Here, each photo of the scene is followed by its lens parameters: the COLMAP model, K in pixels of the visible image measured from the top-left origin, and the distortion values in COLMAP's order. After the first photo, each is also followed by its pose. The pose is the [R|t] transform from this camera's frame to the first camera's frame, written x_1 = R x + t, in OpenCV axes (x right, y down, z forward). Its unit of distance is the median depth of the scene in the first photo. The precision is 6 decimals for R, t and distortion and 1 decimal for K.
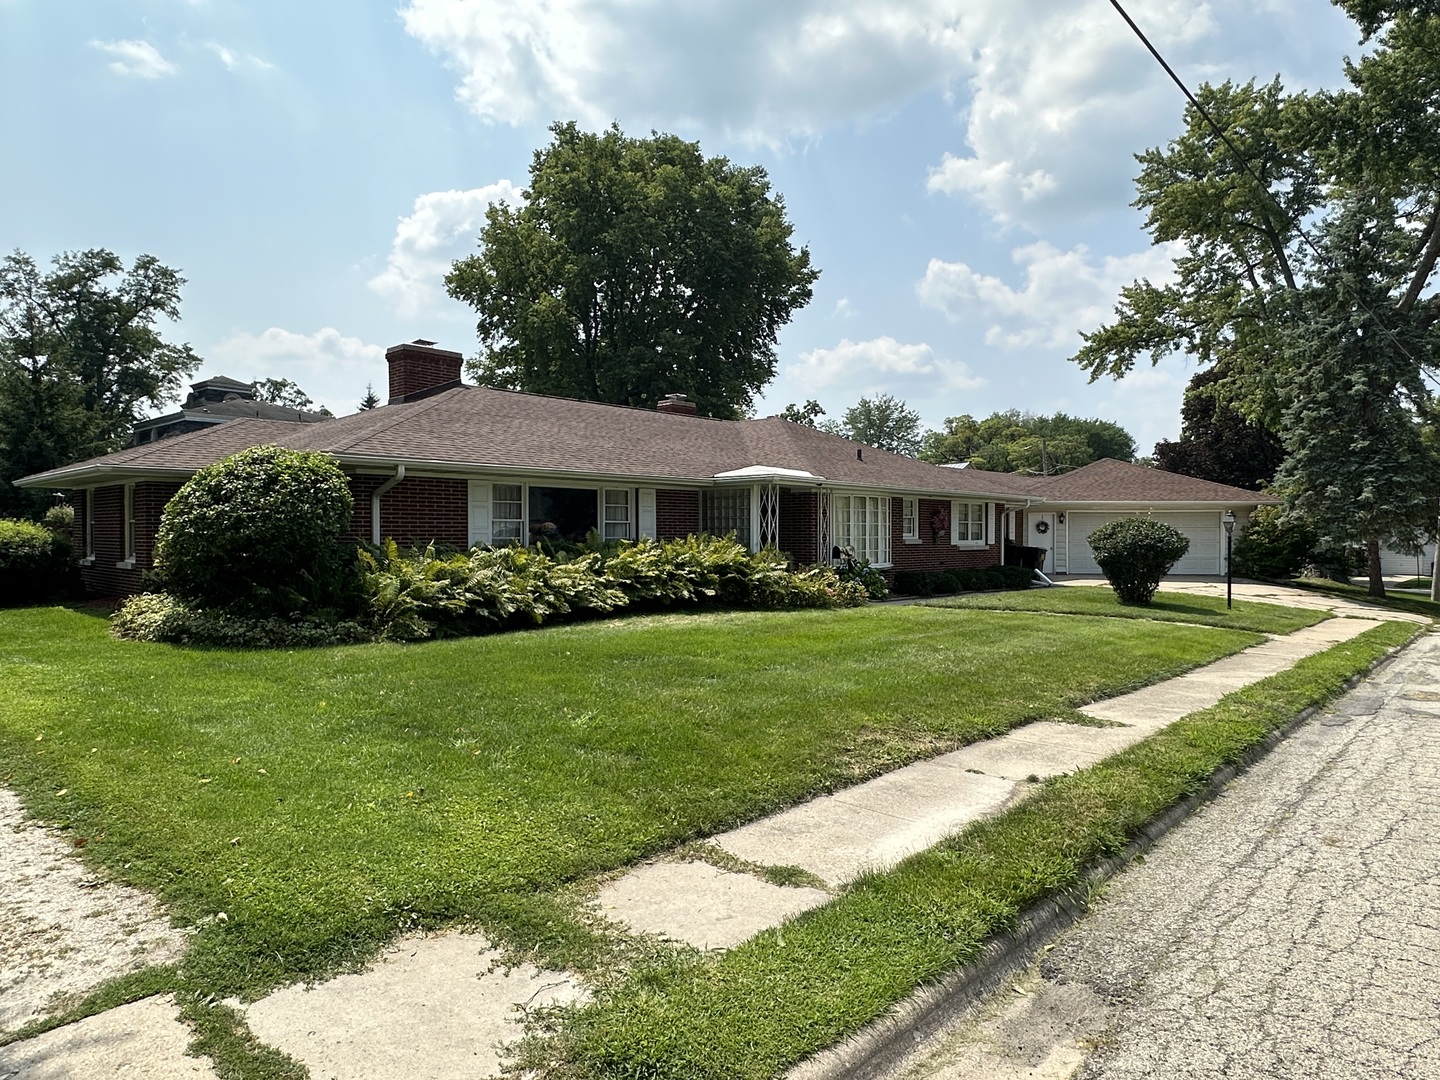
lens RADIAL K [[894.7, 0, 720.0], [0, 894.7, 540.0], [0, 0, 1]] dist [-0.018898, 0.022311]
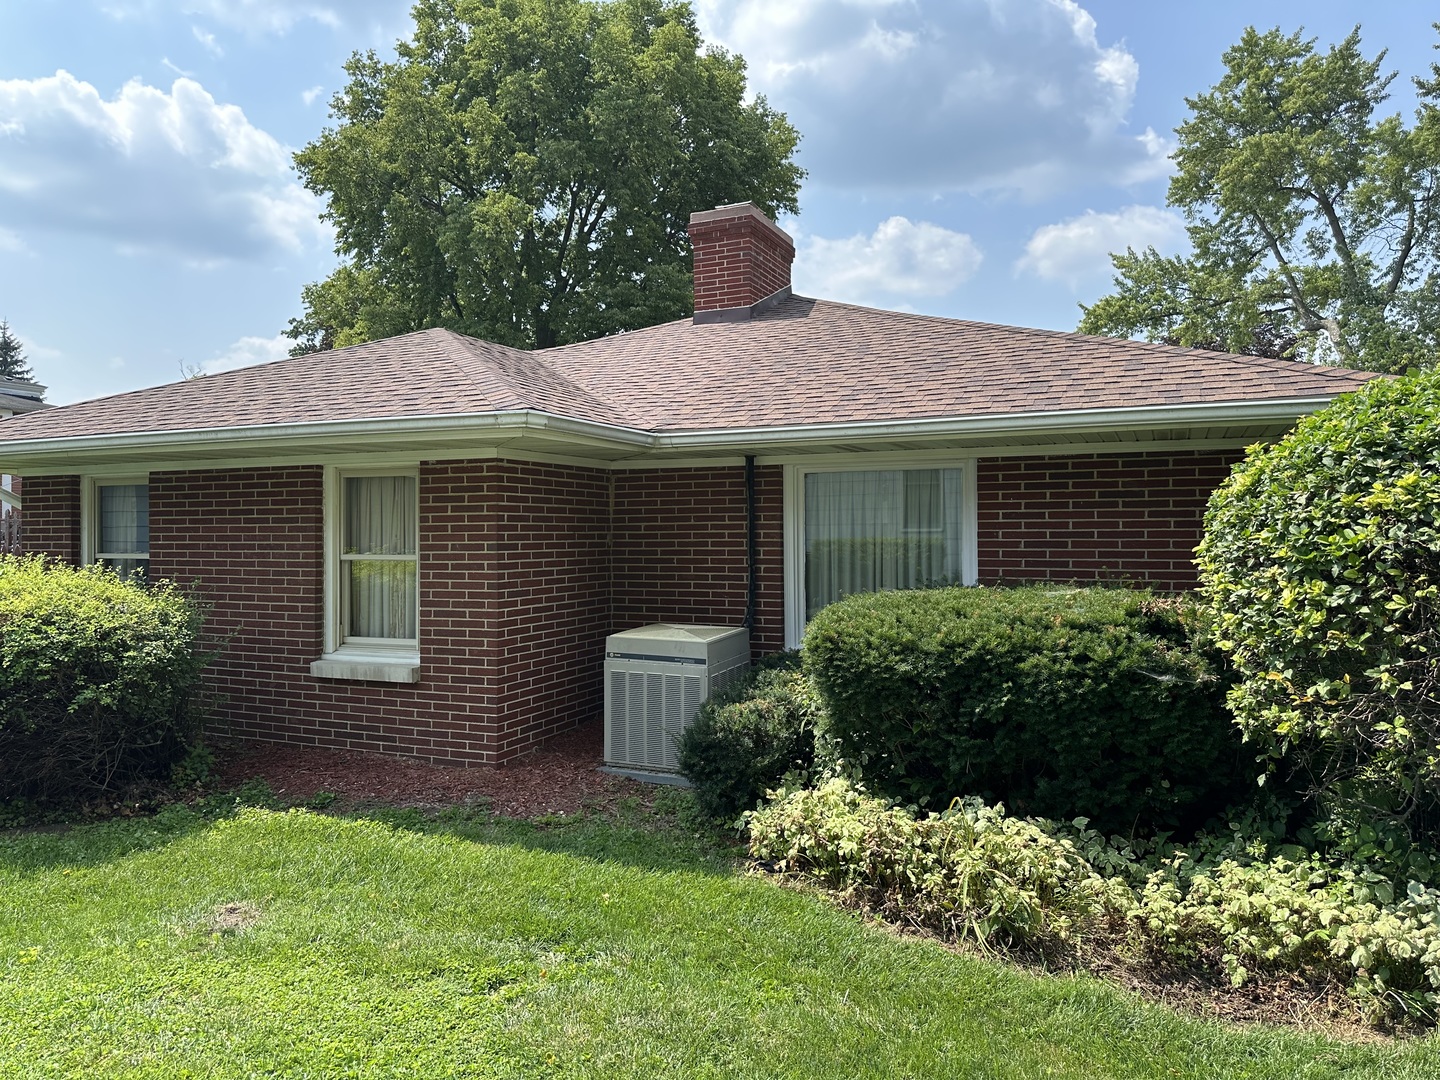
lens RADIAL K [[996.1, 0, 720.0], [0, 996.1, 540.0], [0, 0, 1]] dist [0.015081, 0.001772]
pose [[0.949748, -0.005043, 0.312976, -0.230771], [0.003565, 0.999980, 0.005294, -0.010936], [-0.312996, -0.003912, 0.949746, 0.188791]]
